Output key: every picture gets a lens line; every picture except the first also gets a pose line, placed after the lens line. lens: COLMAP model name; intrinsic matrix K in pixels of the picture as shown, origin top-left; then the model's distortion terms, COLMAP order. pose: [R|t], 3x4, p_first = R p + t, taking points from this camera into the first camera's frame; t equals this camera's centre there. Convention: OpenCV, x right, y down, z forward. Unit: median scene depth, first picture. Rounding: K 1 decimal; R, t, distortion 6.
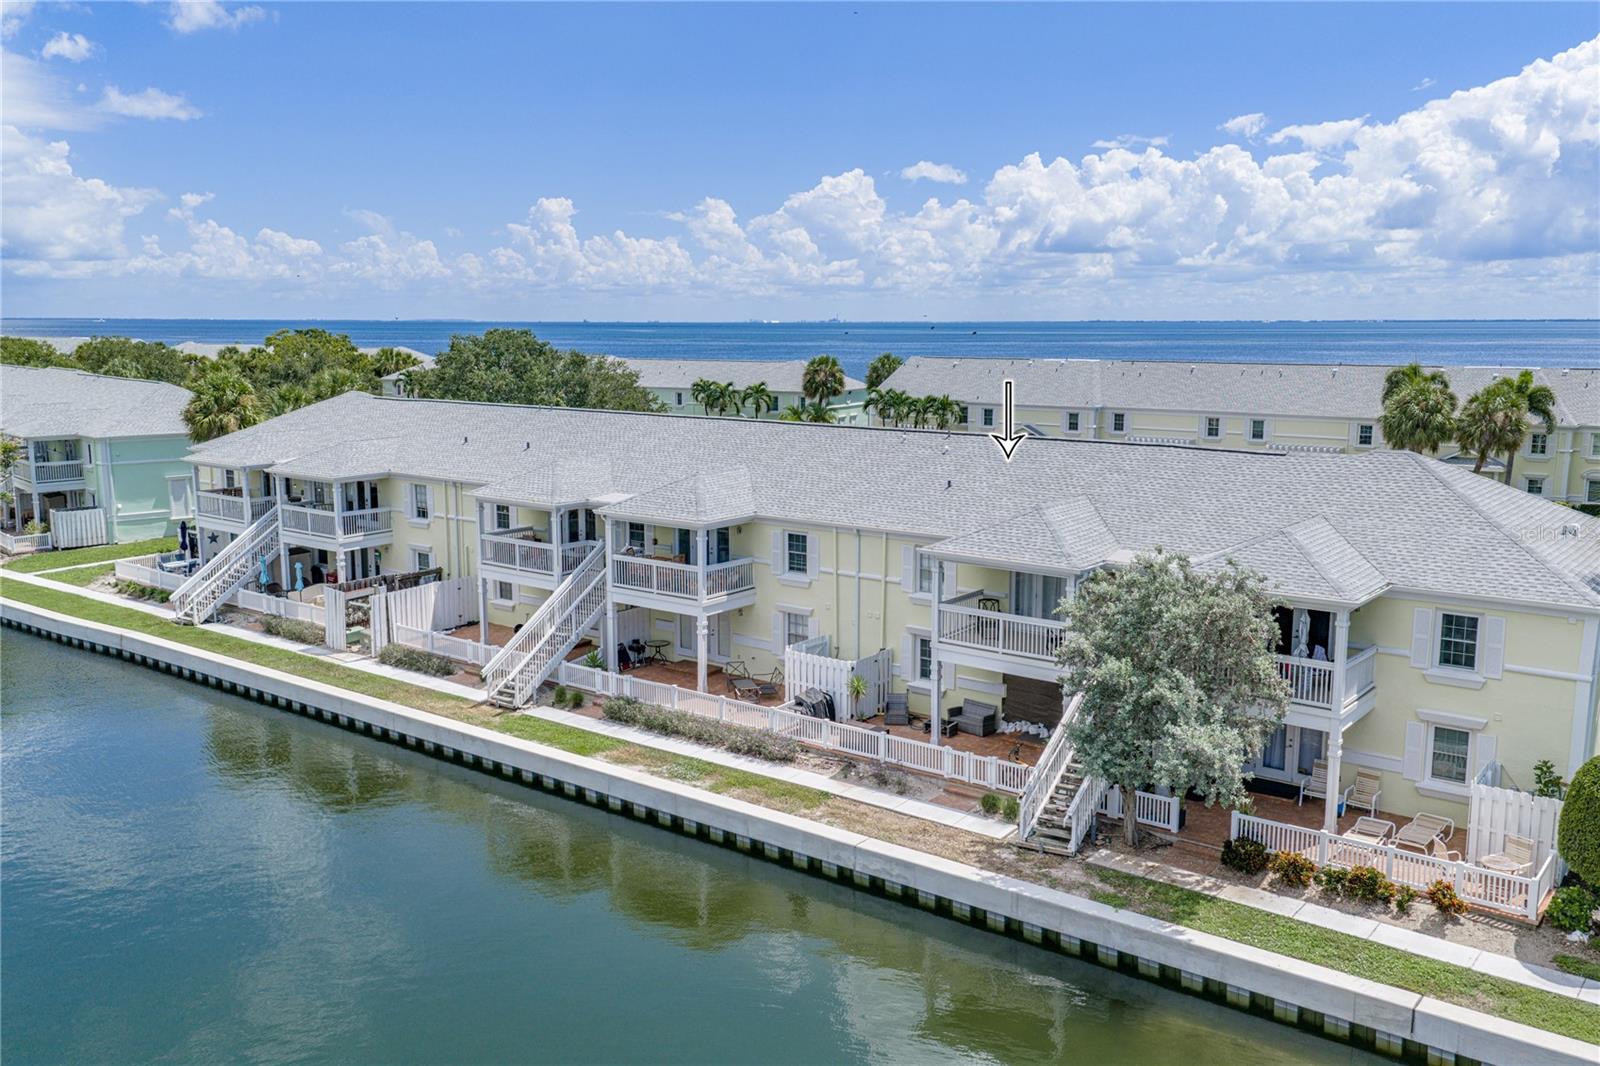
lens RADIAL K [[1335.3, 0, 804.0], [0, 1335.3, 525.9], [0, 0, 1]] dist [0.005565, 0.003076]
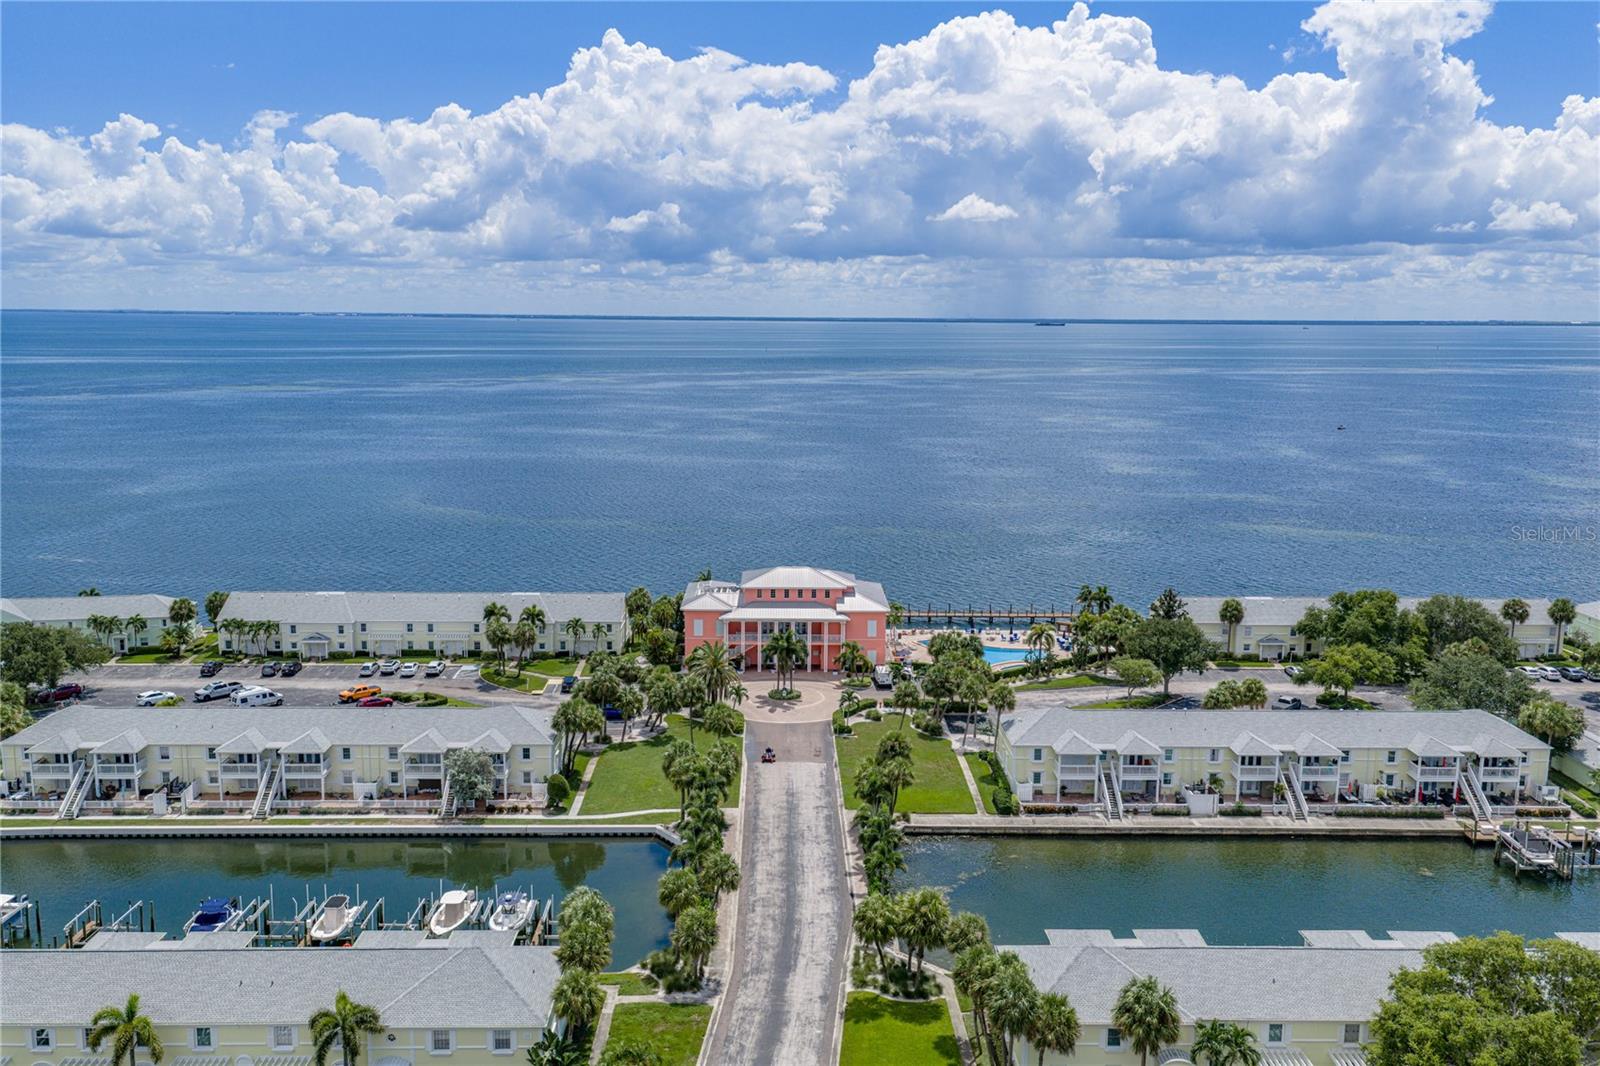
lens RADIAL K [[1335.3, 0, 802.3], [0, 1335.3, 531.9], [0, 0, 1]] dist [0.005565, 0.003076]
pose [[0.774413, -0.099285, 0.624842, -1.610632], [0.086105, 0.994960, 0.051380, -0.843873], [-0.626794, 0.014013, 0.779059, -3.266502]]
